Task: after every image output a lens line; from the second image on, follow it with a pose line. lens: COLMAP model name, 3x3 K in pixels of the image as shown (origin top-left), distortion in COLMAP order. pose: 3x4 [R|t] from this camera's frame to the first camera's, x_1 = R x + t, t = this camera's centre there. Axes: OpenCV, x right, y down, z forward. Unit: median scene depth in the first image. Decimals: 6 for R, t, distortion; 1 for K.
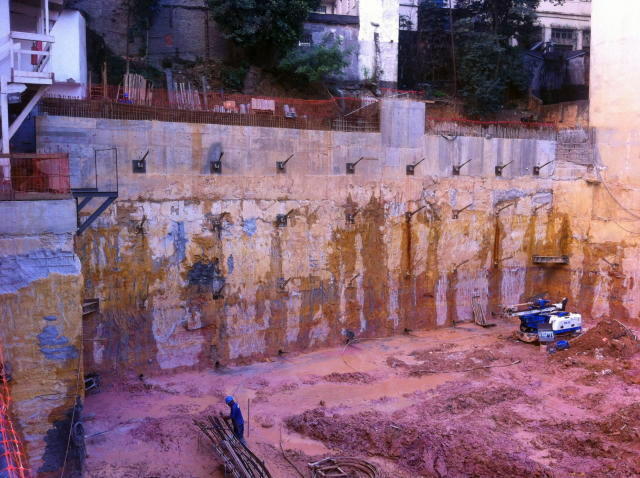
lens RADIAL K [[610.2, 0, 320.0], [0, 610.2, 239.0], [0, 0, 1]] dist [0.098269, -0.278891]
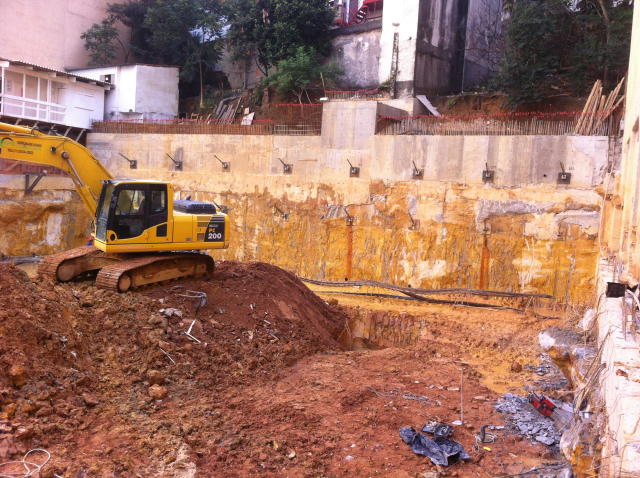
lens RADIAL K [[610.2, 0, 320.0], [0, 610.2, 239.0], [0, 0, 1]] dist [0.098269, -0.278891]
pose [[0.552983, 0.085853, -0.828758, 0.932188], [-0.130897, 0.991277, 0.015349, -0.017058], [0.822846, 0.099994, 0.559397, 0.437521]]
